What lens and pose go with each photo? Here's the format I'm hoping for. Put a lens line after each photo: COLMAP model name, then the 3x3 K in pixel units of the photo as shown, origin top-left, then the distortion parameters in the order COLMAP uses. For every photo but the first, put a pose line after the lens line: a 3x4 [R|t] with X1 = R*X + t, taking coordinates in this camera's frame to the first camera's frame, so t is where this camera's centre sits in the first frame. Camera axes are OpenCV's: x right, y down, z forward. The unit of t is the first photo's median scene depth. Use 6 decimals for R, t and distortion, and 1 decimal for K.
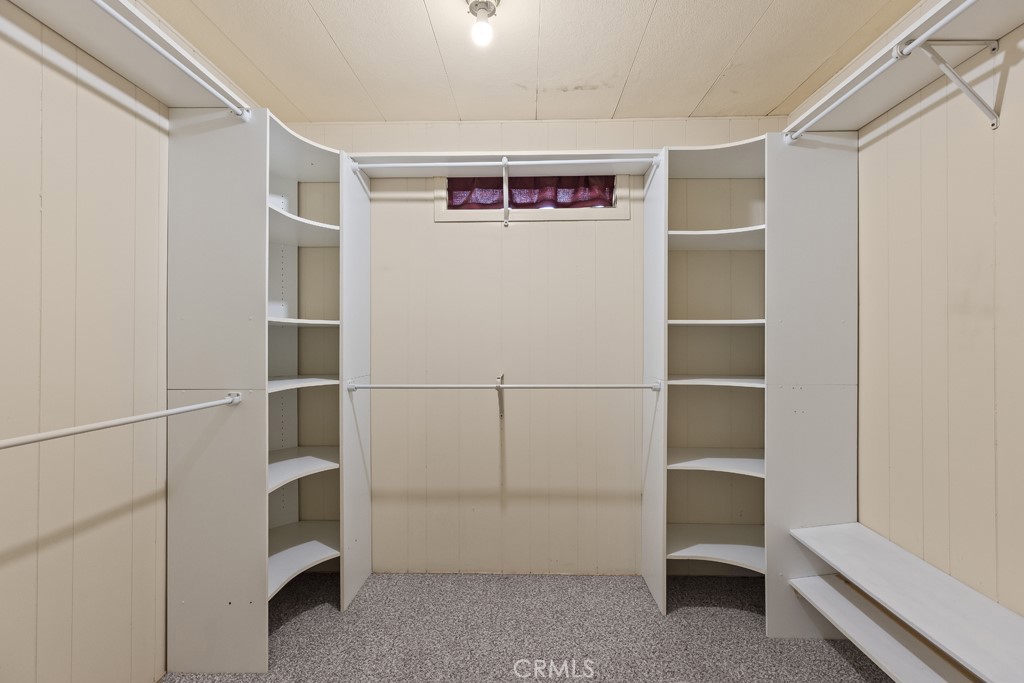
lens RADIAL K [[460.8, 0, 513.7], [0, 460.8, 338.2], [0, 0, 1]] dist [0.002706, 0.000478]
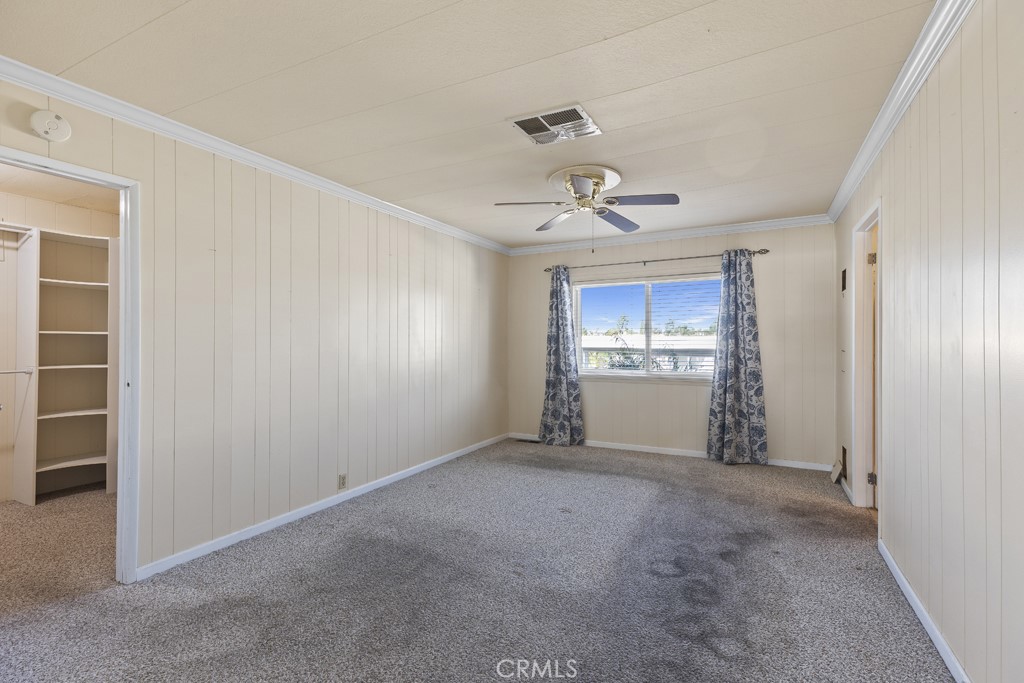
lens RADIAL K [[475.1, 0, 512.0], [0, 475.1, 341.5], [0, 0, 1]] dist [0.002740, 0.000423]
pose [[0.440257, 0.001522, 0.897870, -0.458731], [-0.008507, 0.999961, 0.002476, -0.020906], [-0.897831, -0.008729, 0.440253, -1.293387]]
